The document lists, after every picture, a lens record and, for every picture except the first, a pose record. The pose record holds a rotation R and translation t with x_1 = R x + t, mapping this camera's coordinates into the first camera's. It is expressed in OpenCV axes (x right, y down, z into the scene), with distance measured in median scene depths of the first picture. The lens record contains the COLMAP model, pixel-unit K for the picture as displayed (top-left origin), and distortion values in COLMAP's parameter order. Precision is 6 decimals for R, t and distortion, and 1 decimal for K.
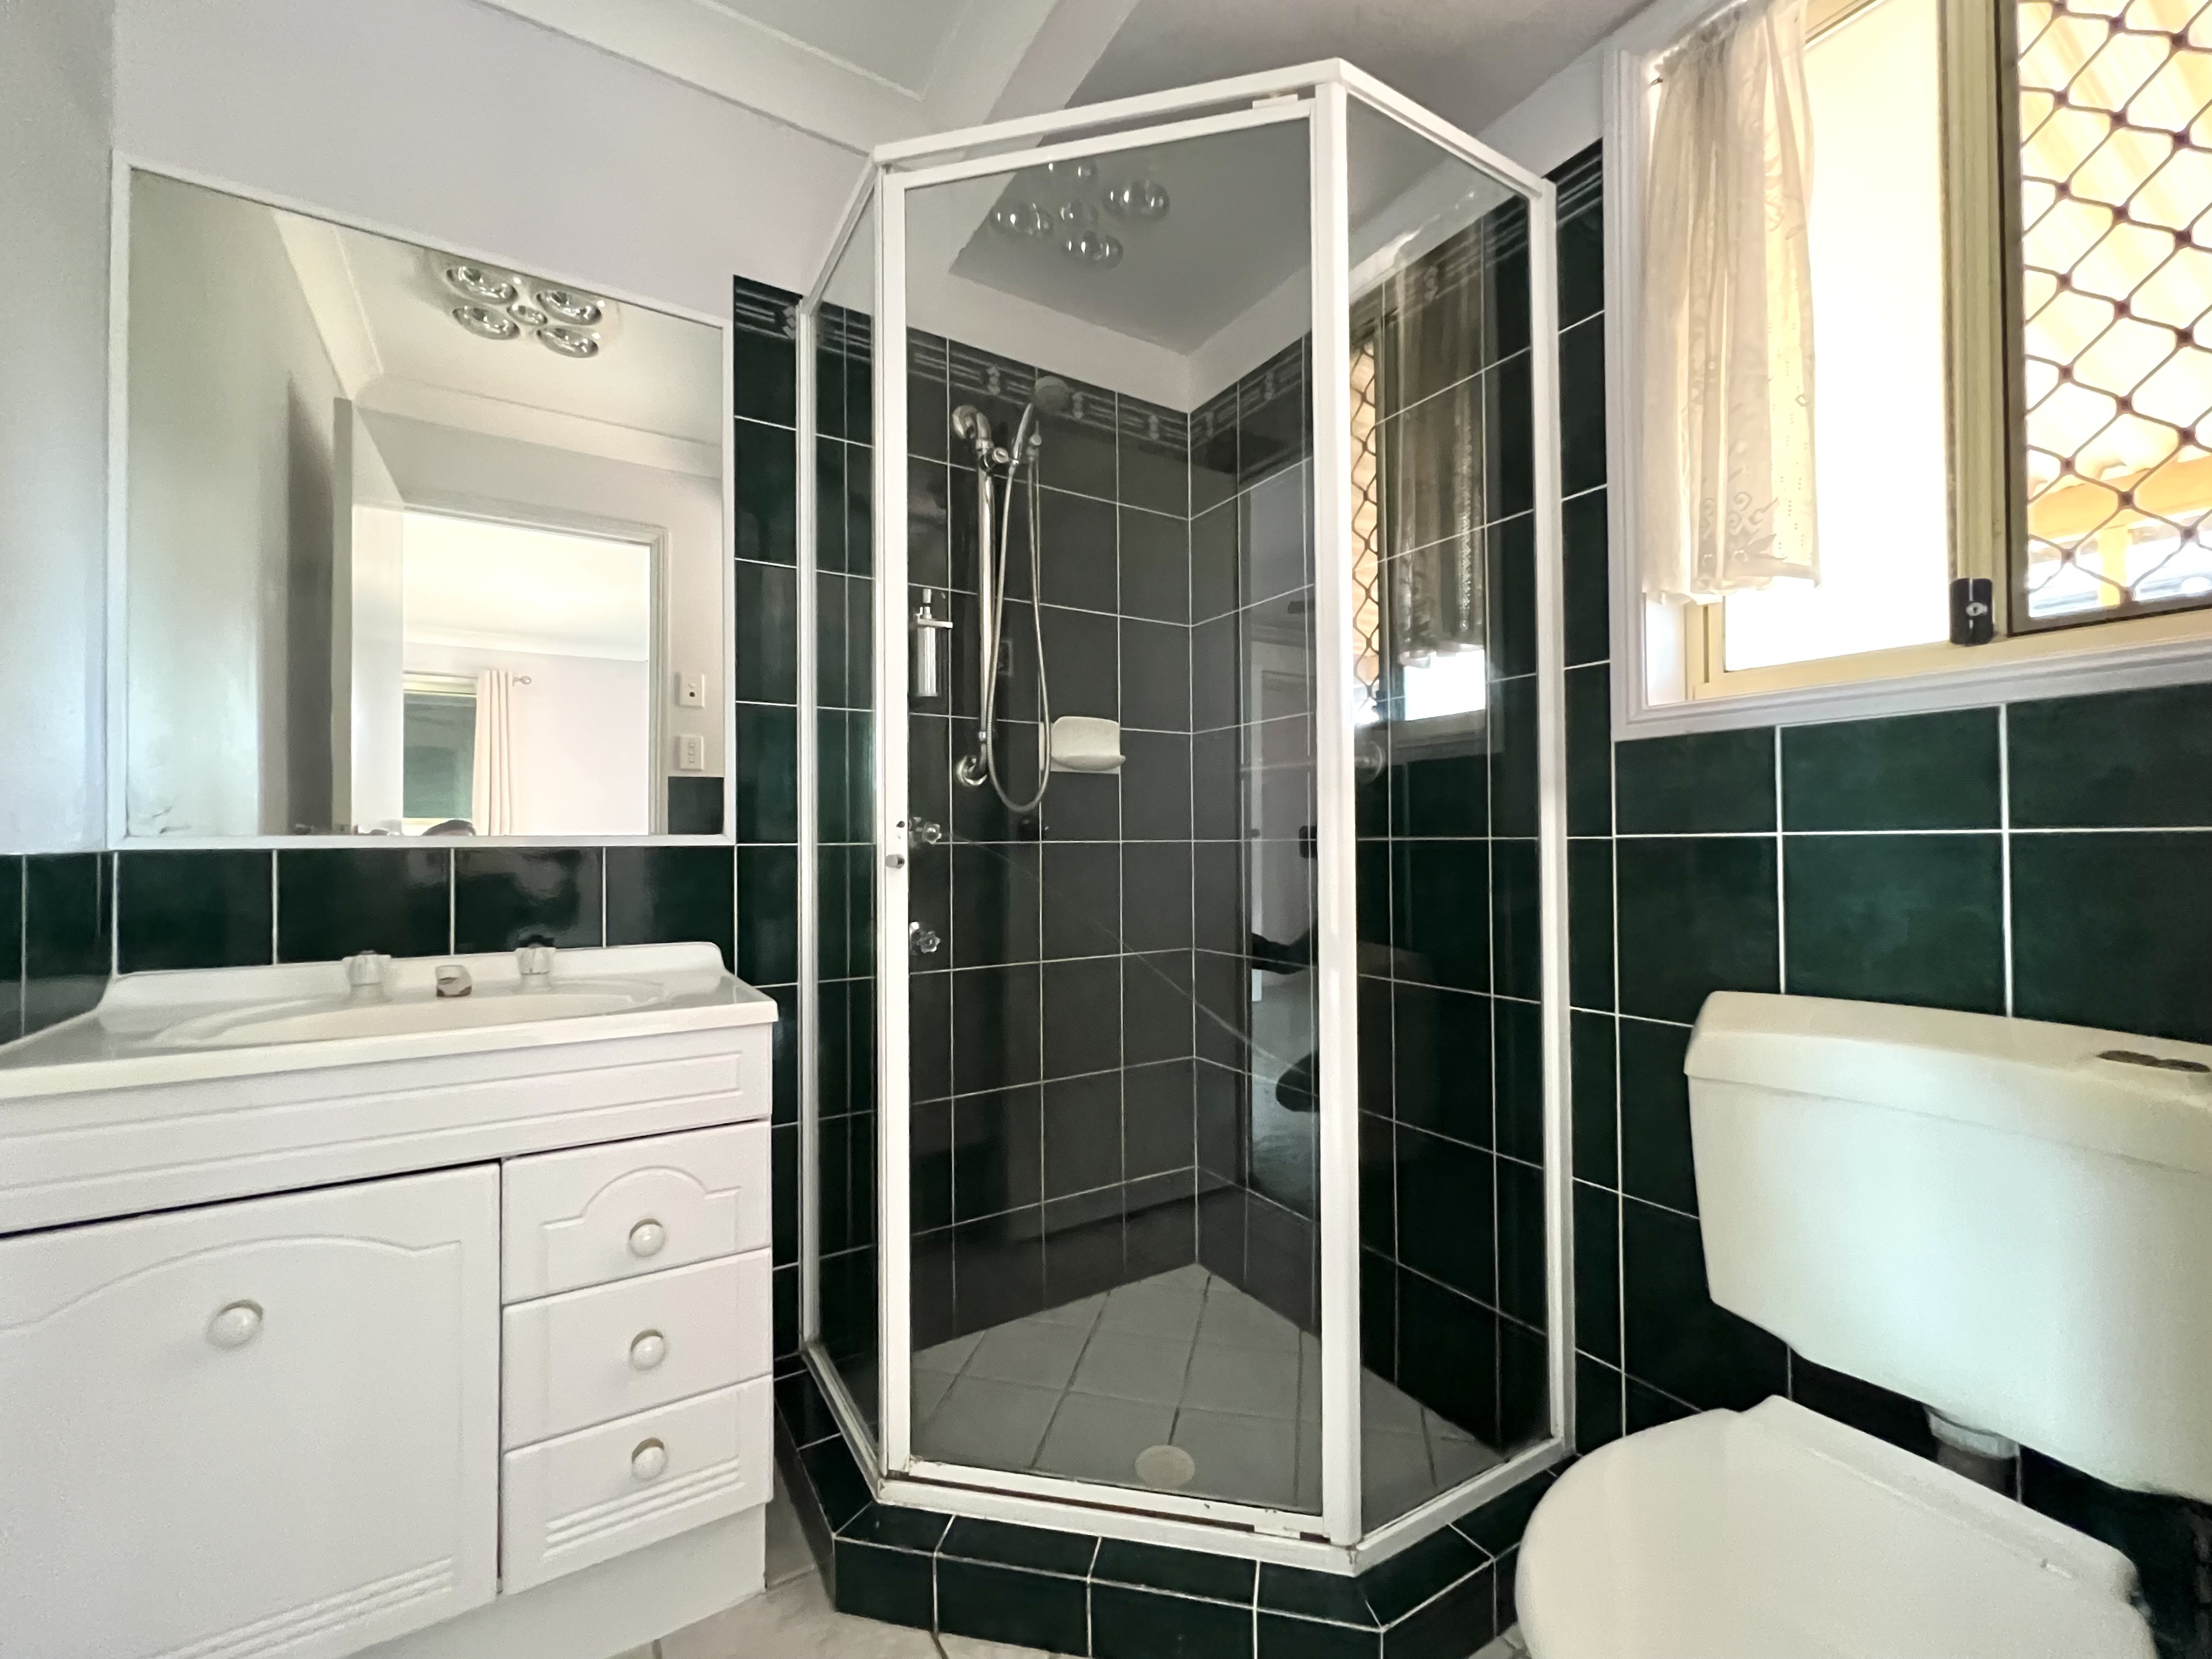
lens RADIAL K [[888.1, 0, 1106.0], [0, 888.1, 829.5], [0, 0, 1]] dist [0.000438, 0.000300]
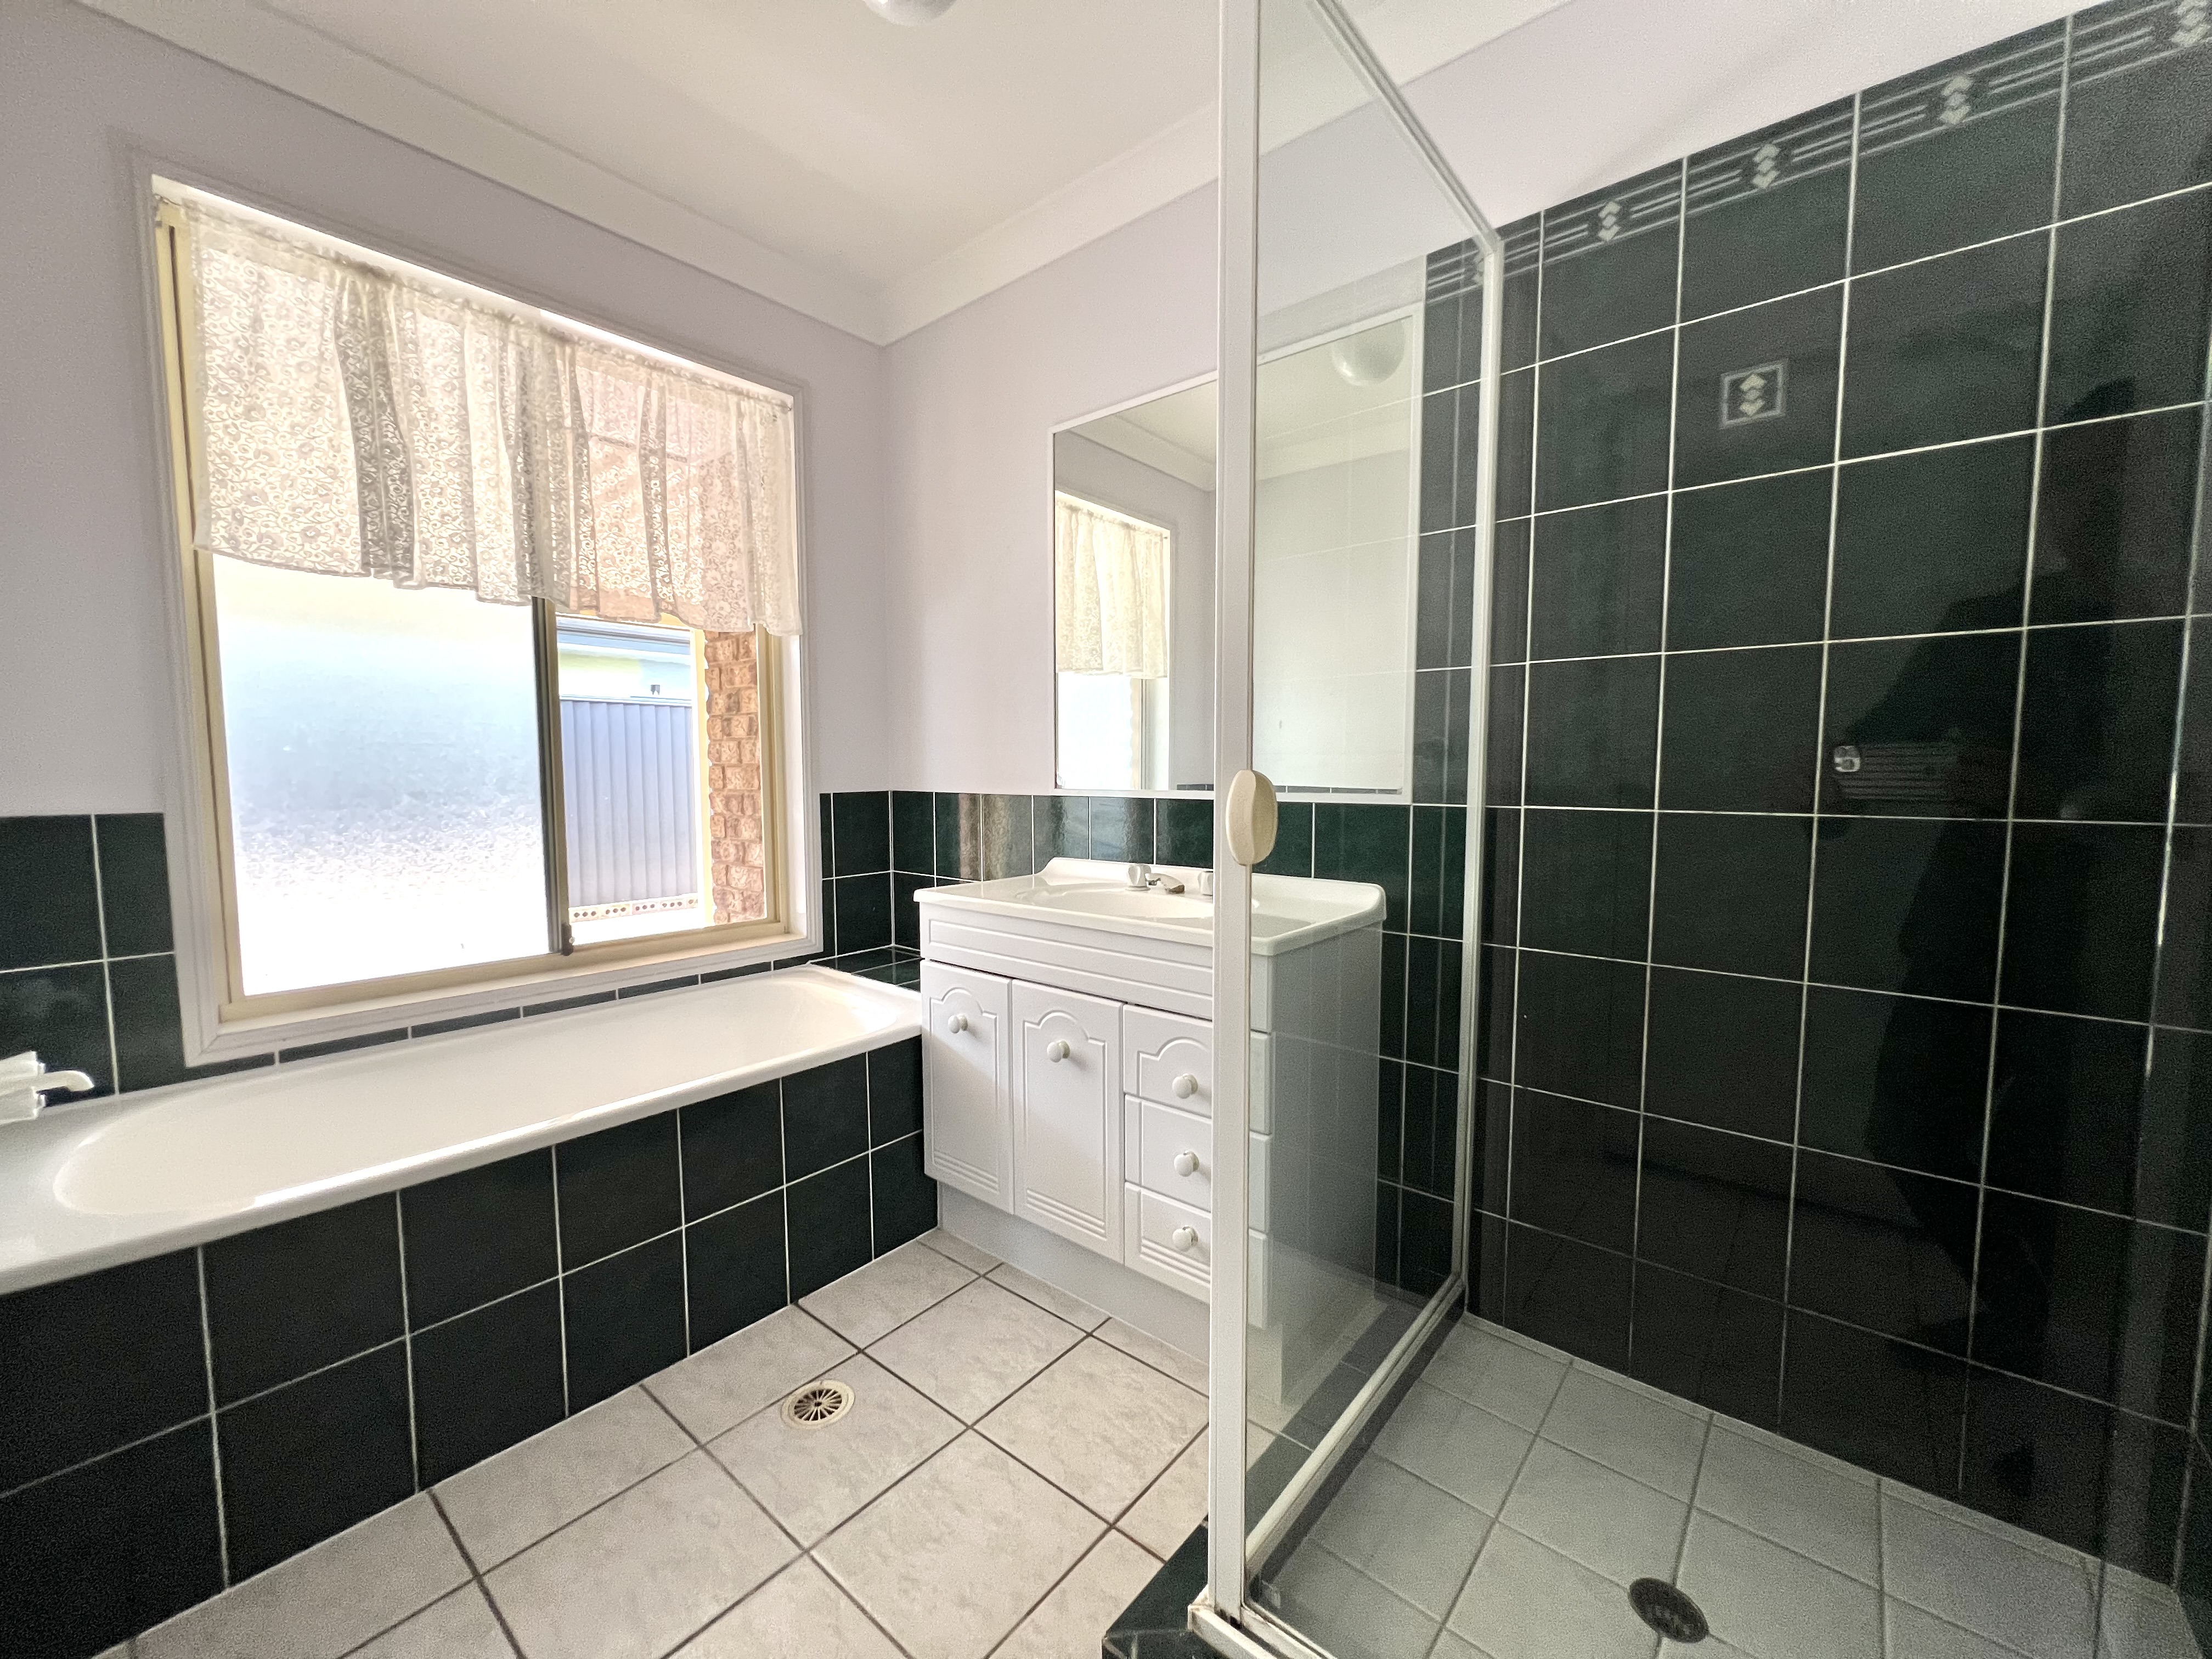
lens RADIAL K [[896.7, 0, 1103.1], [0, 896.7, 833.7], [0, 0, 1]] dist [0.002757, 0.000254]
pose [[0.299468, 0.059943, -0.952222, 0.494557], [-0.022351, 0.998191, 0.055807, -0.000713], [0.953845, 0.004571, 0.300266, 0.320661]]
